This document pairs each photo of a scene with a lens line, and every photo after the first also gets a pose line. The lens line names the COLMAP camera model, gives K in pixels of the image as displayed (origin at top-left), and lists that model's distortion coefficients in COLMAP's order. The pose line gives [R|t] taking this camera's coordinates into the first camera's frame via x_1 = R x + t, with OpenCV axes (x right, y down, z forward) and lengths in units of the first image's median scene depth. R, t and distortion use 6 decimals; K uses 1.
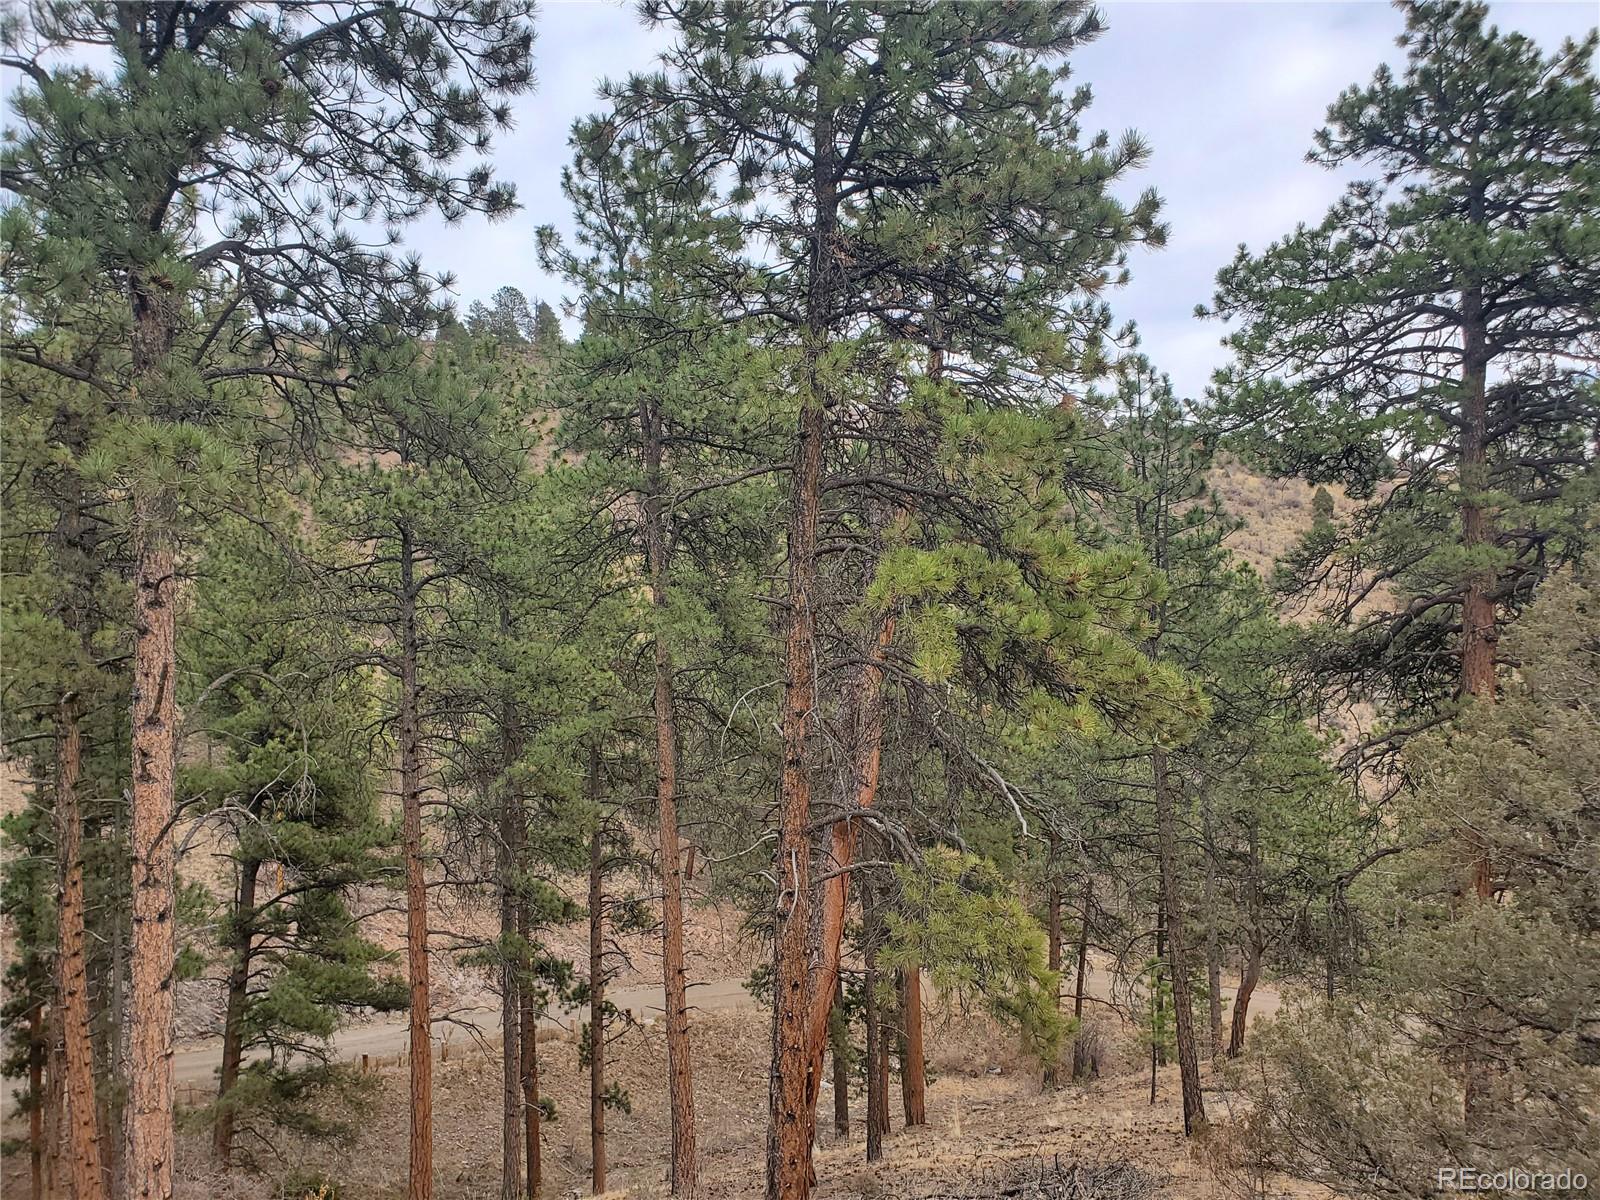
lens RADIAL K [[1253.2, 0, 801.9], [0, 1253.2, 600.3], [0, 0, 1]] dist [0.065376, -0.042654]
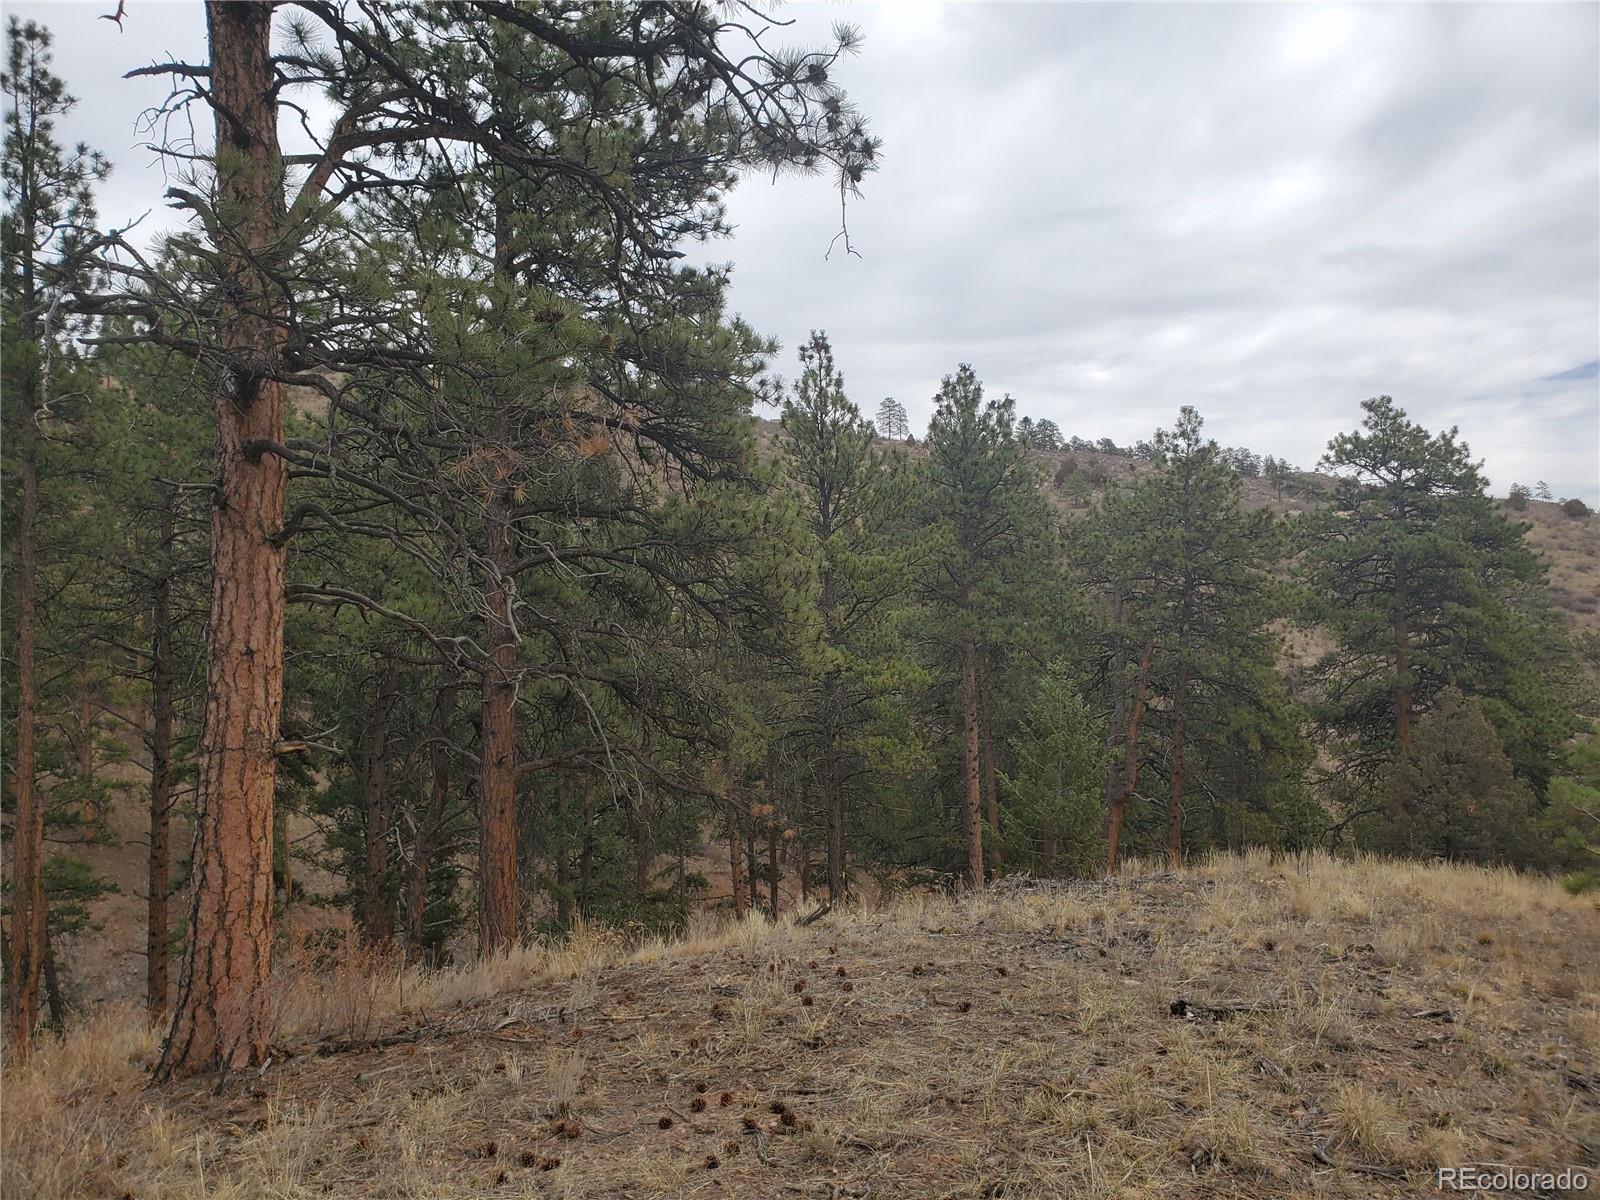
lens RADIAL K [[1253.2, 0, 797.9], [0, 1253.2, 600.6], [0, 0, 1]] dist [0.065376, -0.042654]
pose [[0.999232, 0.000888, 0.039176, -0.501097], [-0.000859, 0.999999, -0.000753, -0.136692], [-0.039177, 0.000719, 0.999232, -0.963128]]
